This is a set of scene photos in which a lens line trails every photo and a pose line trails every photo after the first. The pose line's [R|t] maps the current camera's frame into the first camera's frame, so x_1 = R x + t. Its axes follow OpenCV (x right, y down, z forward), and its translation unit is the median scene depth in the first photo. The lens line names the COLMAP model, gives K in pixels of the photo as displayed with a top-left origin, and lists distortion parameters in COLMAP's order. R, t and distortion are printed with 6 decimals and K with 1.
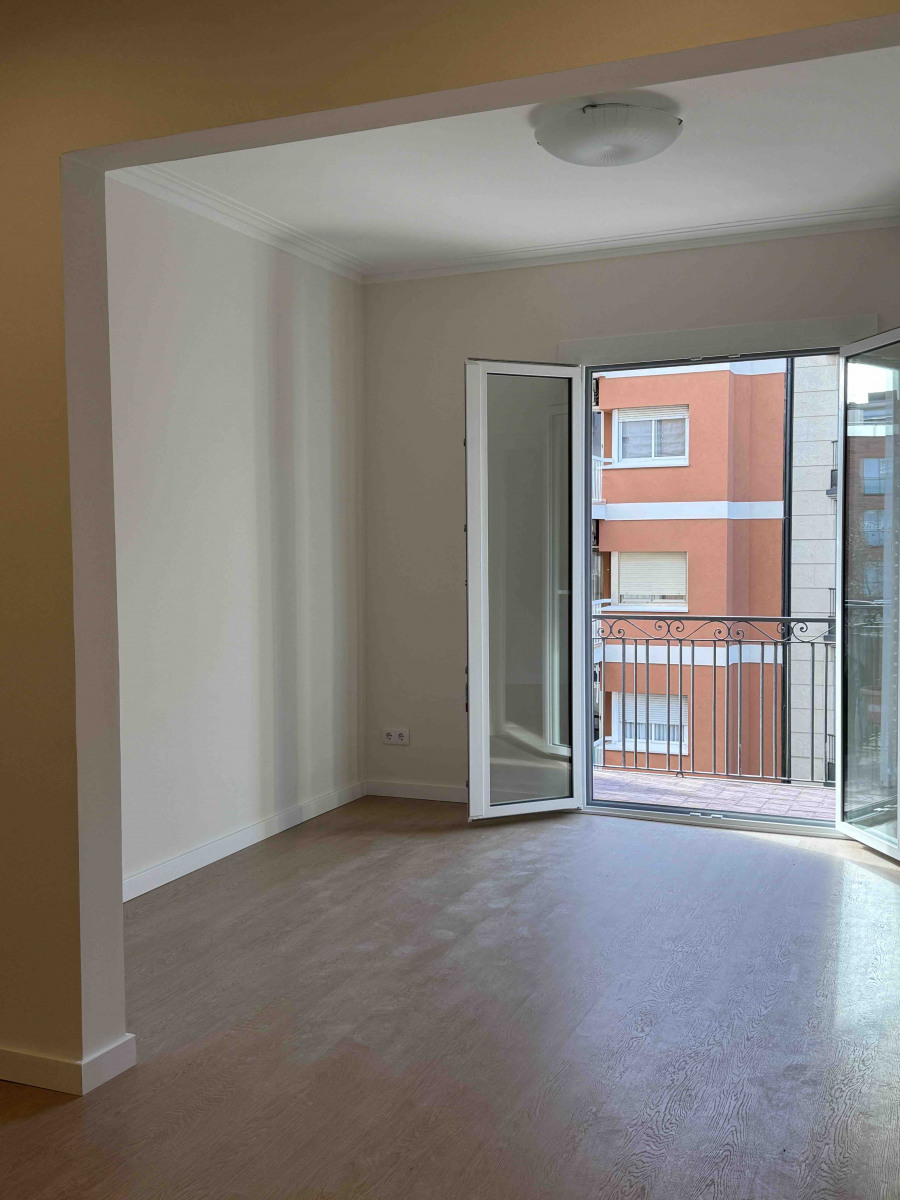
lens RADIAL K [[1219.5, 0, 450.0], [0, 1219.5, 600.0], [0, 0, 1]] dist [-0.076407, 0.000515]
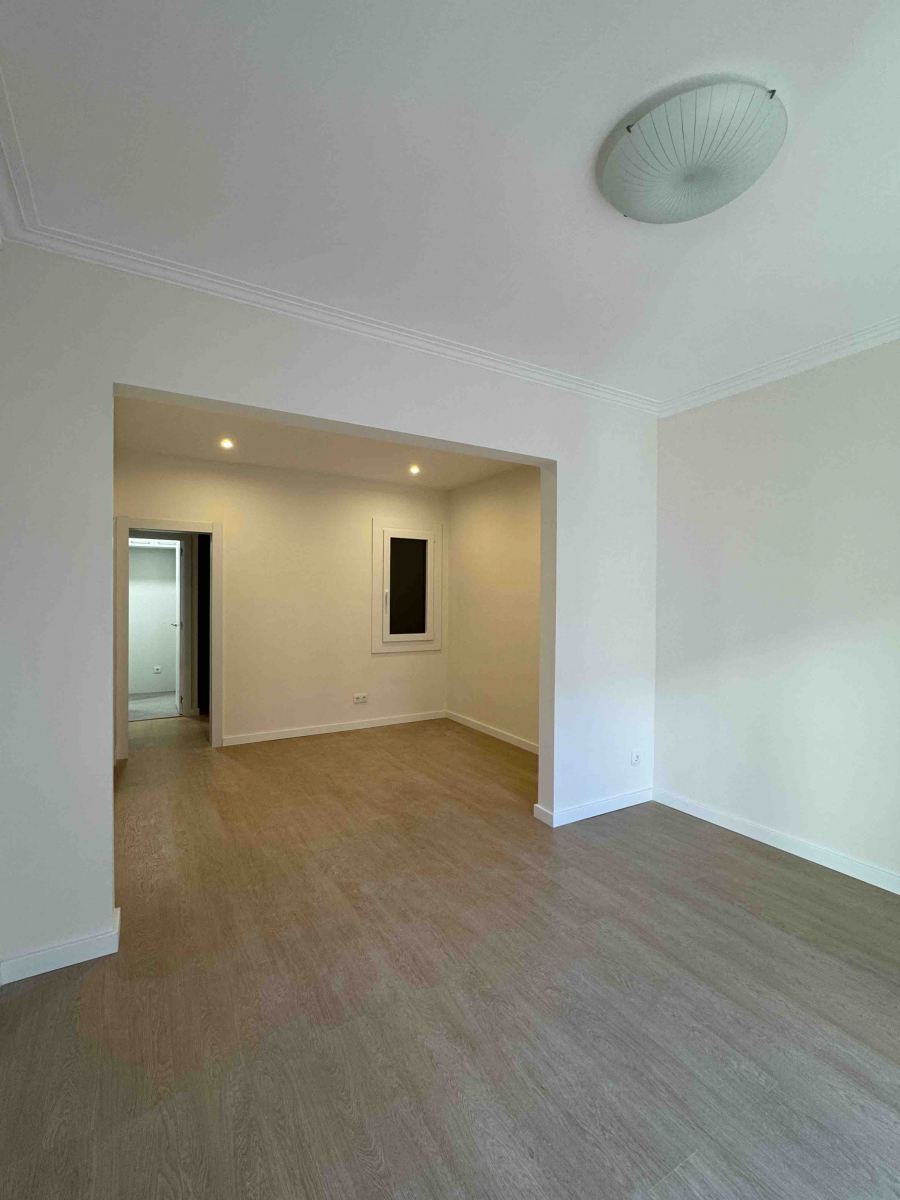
lens RADIAL K [[536.3, 0, 450.0], [0, 536.3, 600.0], [0, 0, 1]] dist [-0.002909, -0.000827]
pose [[-0.597291, 0.023367, -0.801684, 0.565427], [-0.031924, 0.998091, 0.052876, -0.094859], [0.801389, 0.057175, -0.595404, 1.146535]]
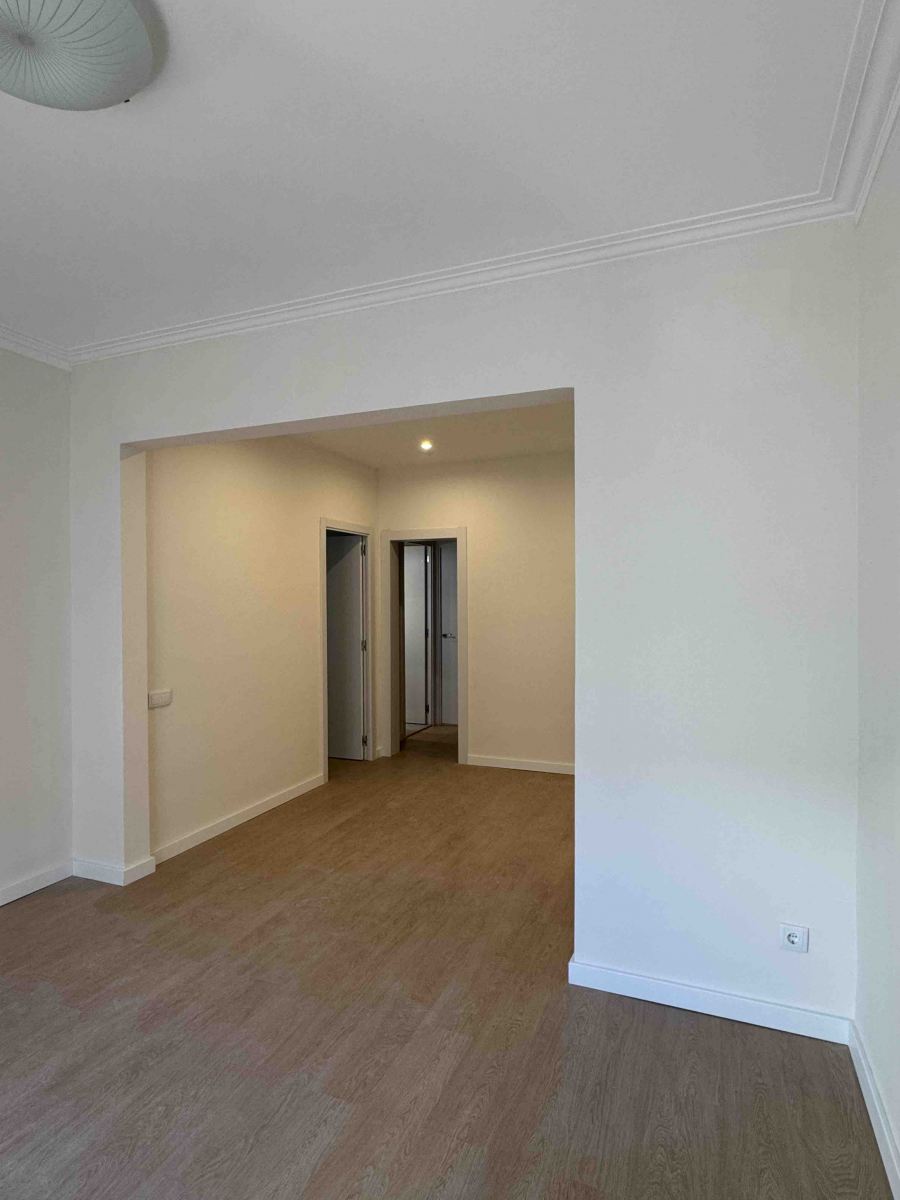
lens RADIAL K [[650.3, 0, 450.0], [0, 650.3, 600.0], [0, 0, 1]] dist [-0.003167, -0.001019]
pose [[-0.999671, 0.021288, -0.014304, -0.091838], [0.020496, 0.998363, 0.053395, -0.106176], [0.015417, 0.053084, -0.998471, 1.406580]]
